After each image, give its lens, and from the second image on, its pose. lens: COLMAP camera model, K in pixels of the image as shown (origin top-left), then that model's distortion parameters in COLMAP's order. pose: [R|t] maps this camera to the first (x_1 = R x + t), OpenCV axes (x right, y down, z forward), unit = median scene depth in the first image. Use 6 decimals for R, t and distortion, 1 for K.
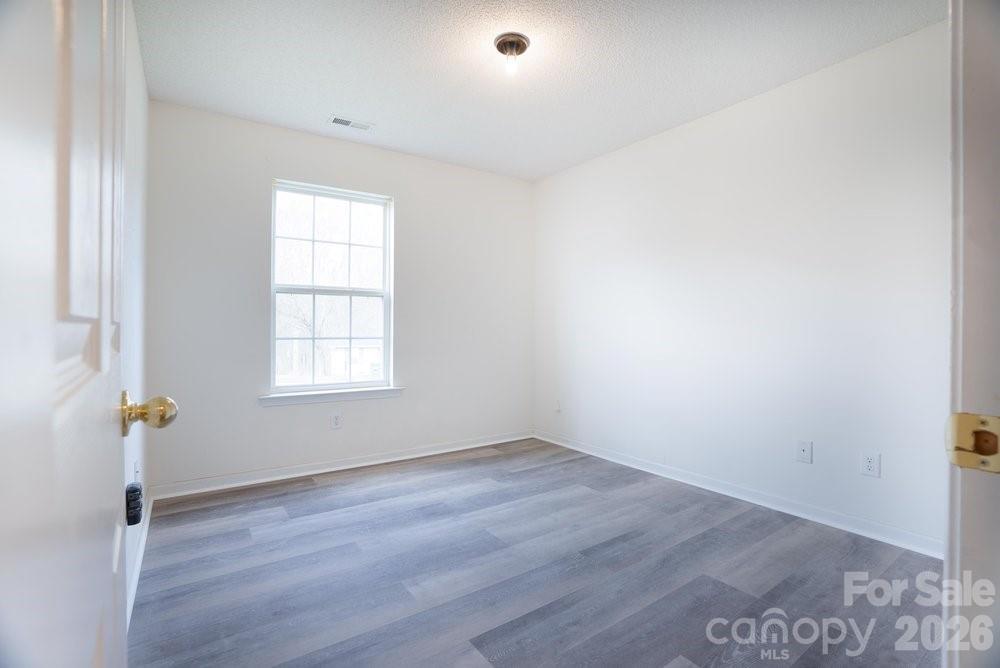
lens RADIAL K [[461.2, 0, 497.0], [0, 461.2, 330.4], [0, 0, 1]] dist [-0.078534, 0.033284]
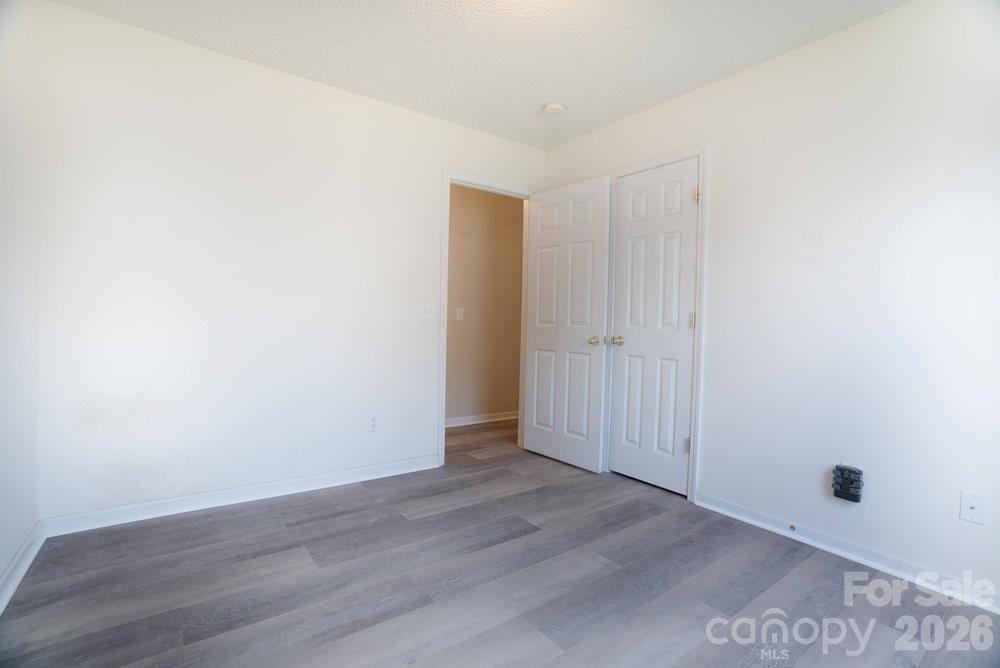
lens RADIAL K [[461.2, 0, 497.0], [0, 461.2, 330.4], [0, 0, 1]] dist [-0.078534, 0.033284]
pose [[-0.999392, -0.026188, -0.023030, 0.090060], [-0.026896, 0.999158, 0.030998, -0.011223], [0.022199, 0.031598, -0.999254, 1.577774]]
